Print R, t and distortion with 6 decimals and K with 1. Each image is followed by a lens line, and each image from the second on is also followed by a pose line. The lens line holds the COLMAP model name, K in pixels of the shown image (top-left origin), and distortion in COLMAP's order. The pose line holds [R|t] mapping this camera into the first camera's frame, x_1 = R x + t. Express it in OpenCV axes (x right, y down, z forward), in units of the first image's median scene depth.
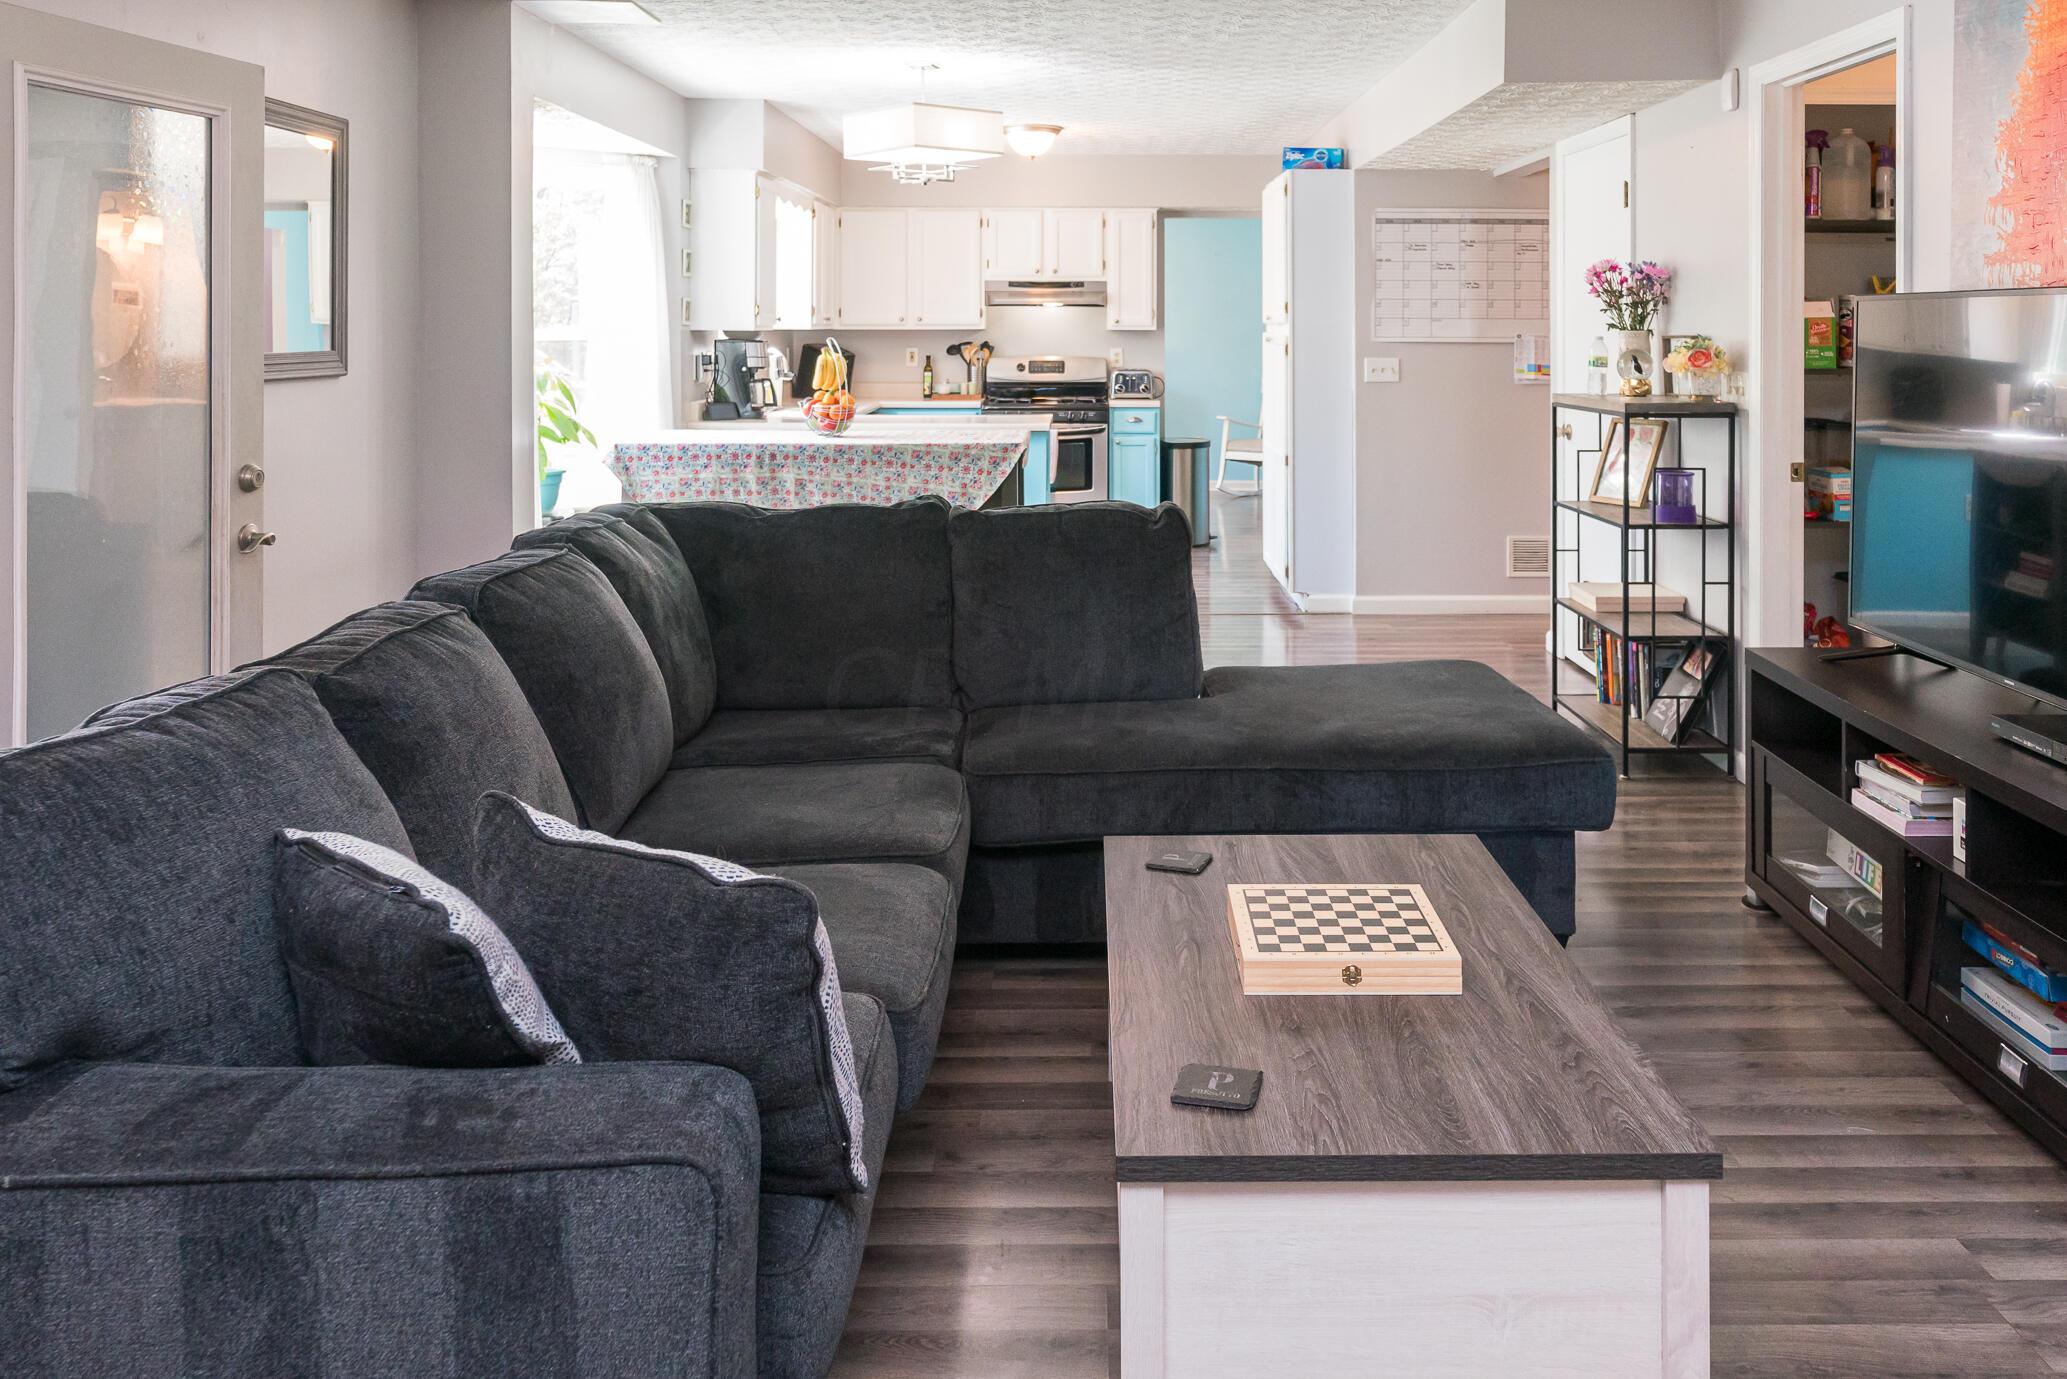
lens RADIAL K [[1633.2, 0, 1113.4], [0, 1633.2, 332.8], [0, 0, 1]] dist [0.003473, -0.005196]
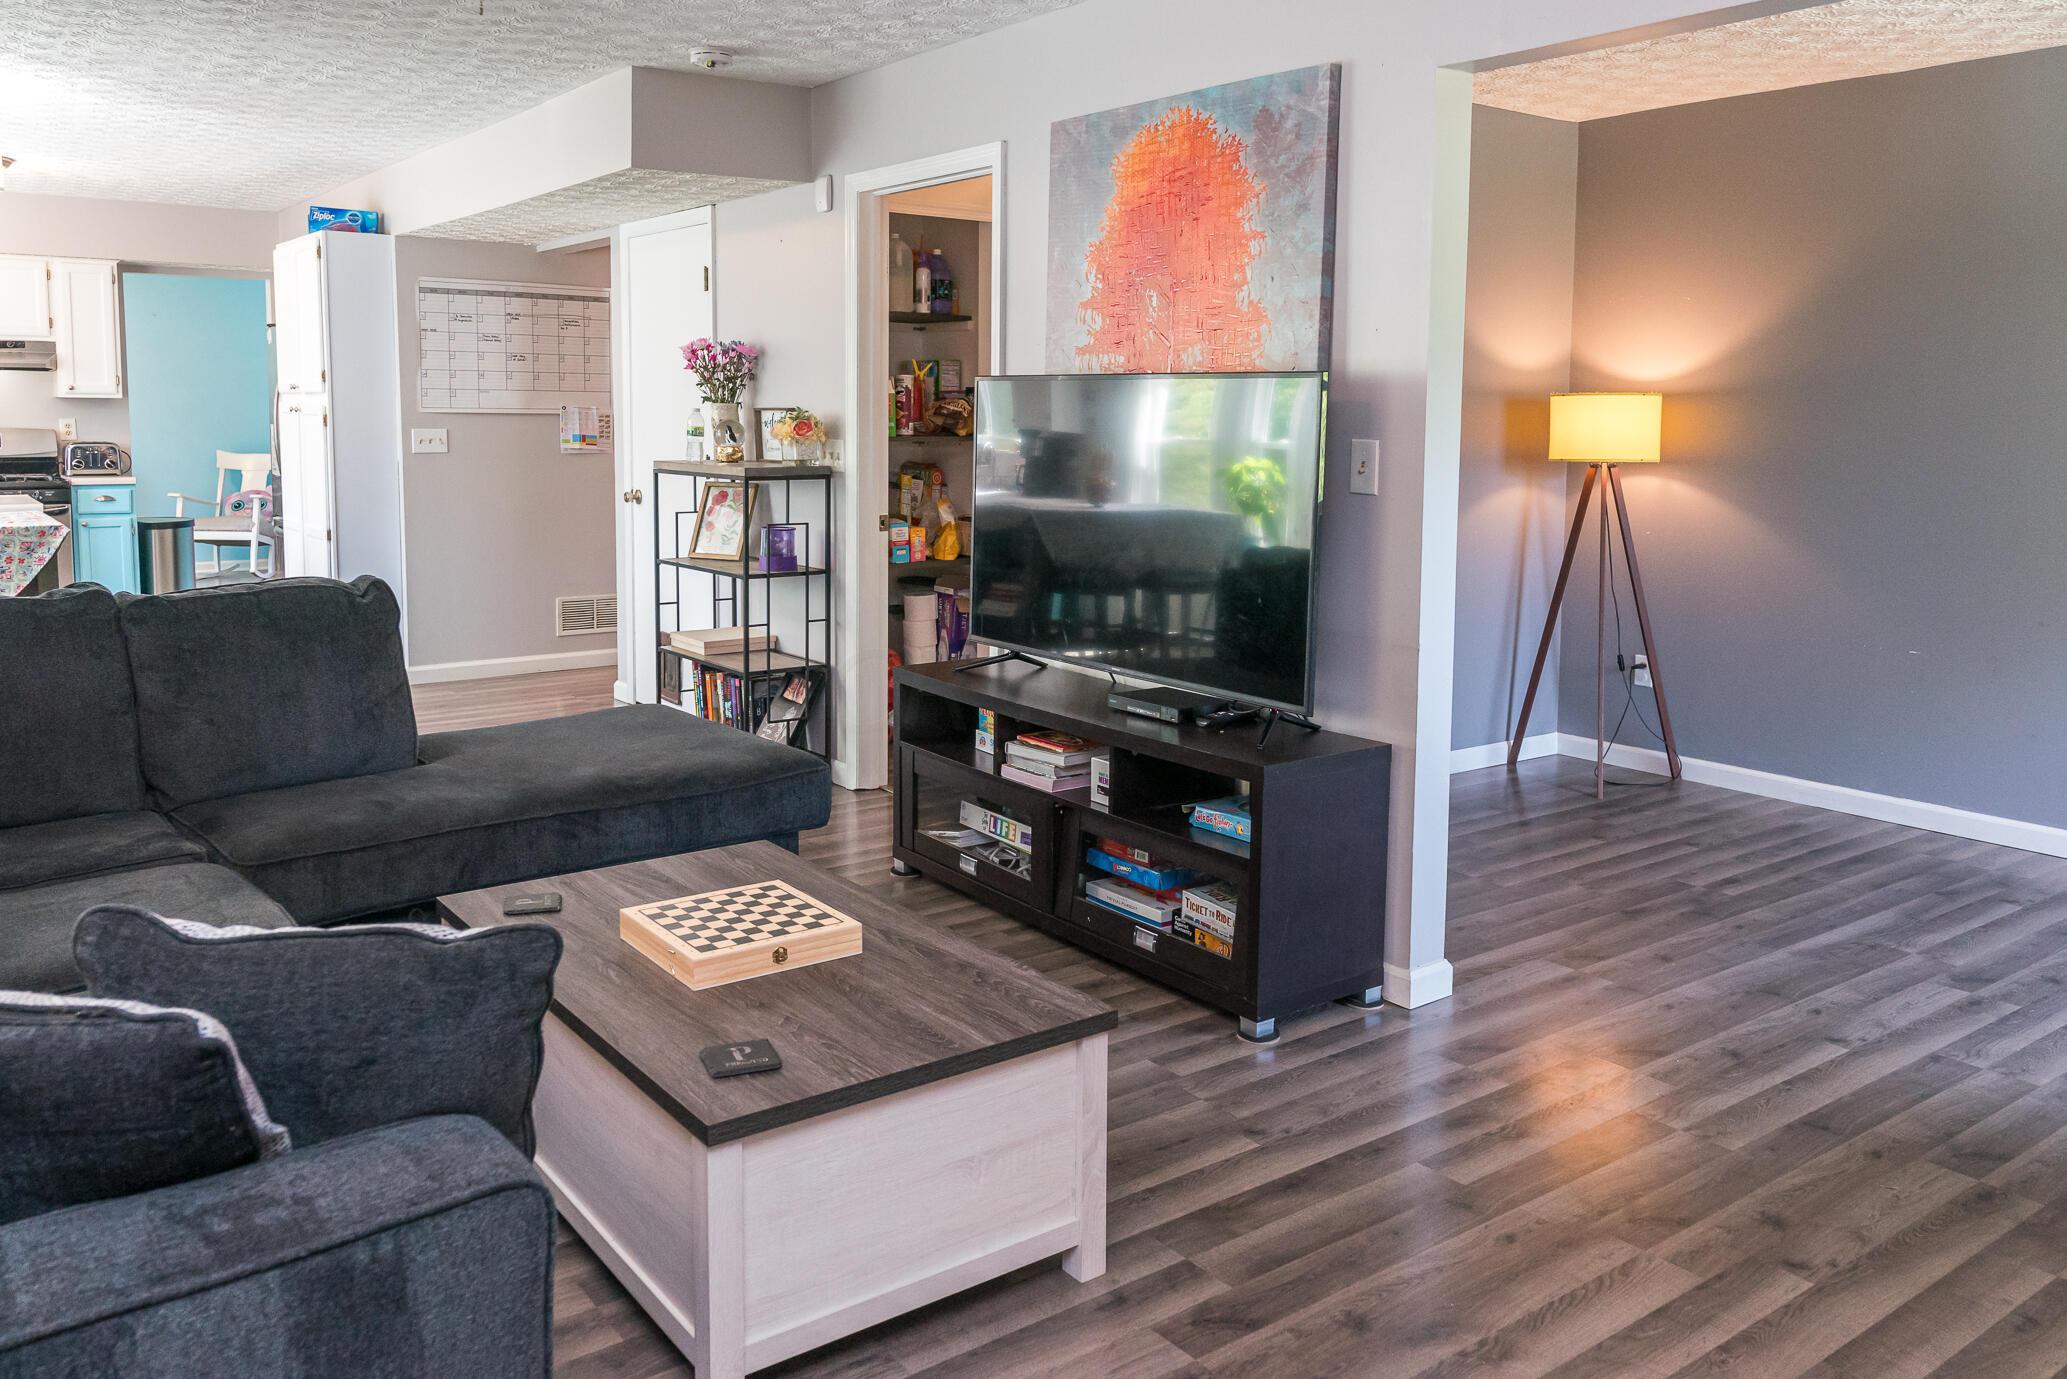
lens RADIAL K [[1575.8, 0, 1028.5], [0, 1575.8, 555.6], [0, 0, 1]] dist [-0.003790, -0.000778]
pose [[0.809976, -0.048177, 0.584482, -0.137522], [-0.007562, 0.995679, 0.092550, 0.000956], [-0.586415, -0.079383, 0.806112, 0.003753]]
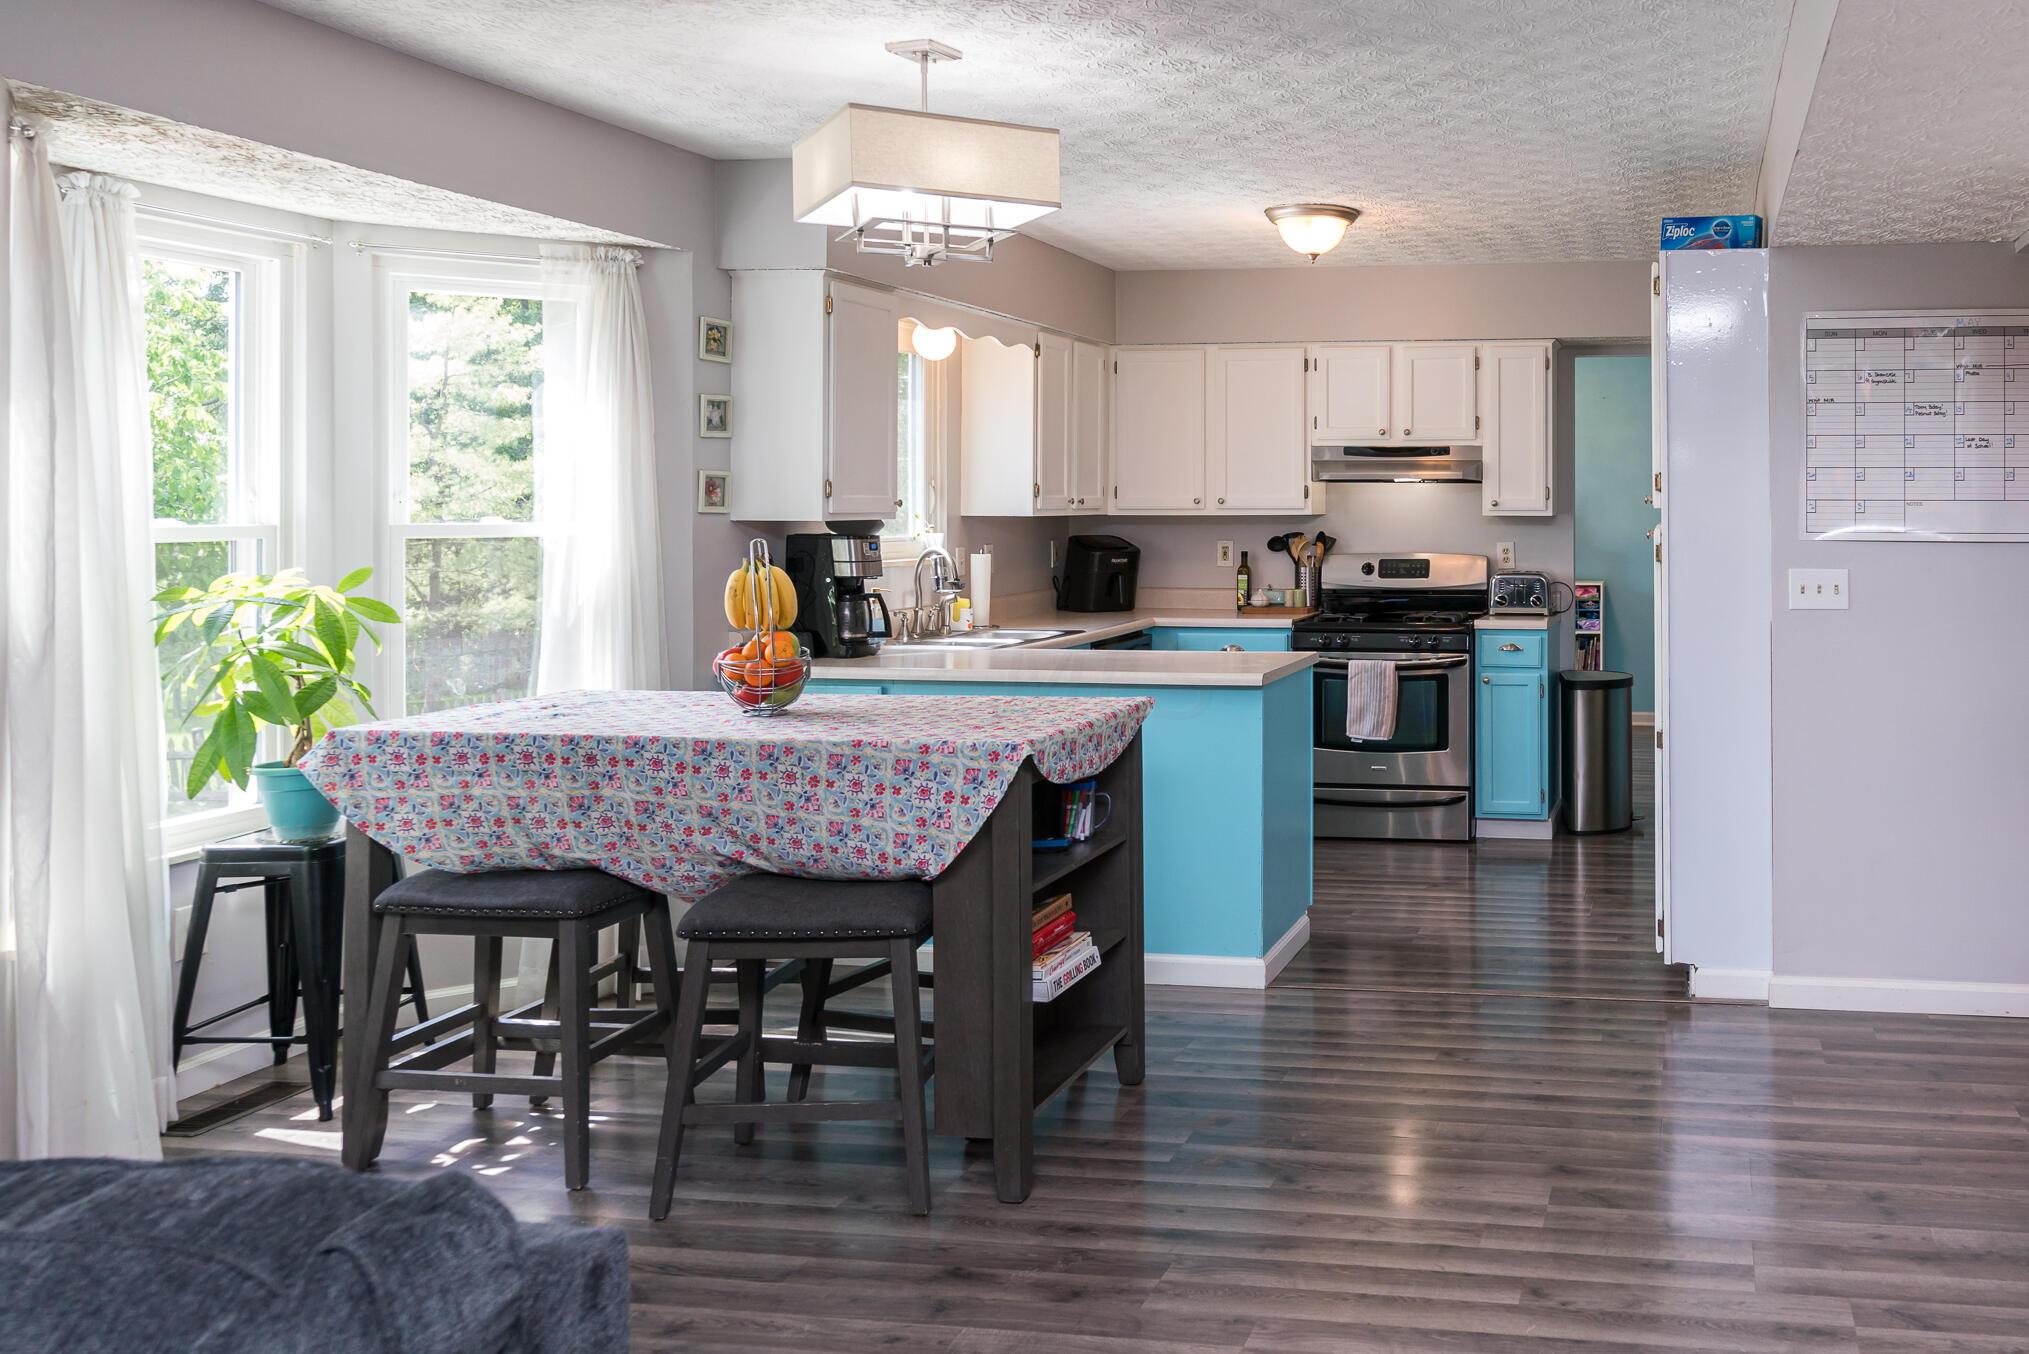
lens RADIAL K [[1649.1, 0, 1498.2], [0, 1649.1, 483.8], [0, 0, 1]] dist [0.002827, -0.001111]
pose [[0.989760, -0.003629, -0.142693, 0.176401], [0.001307, 0.999865, -0.016360, -0.006827], [0.142733, 0.016006, 0.989632, 0.522124]]
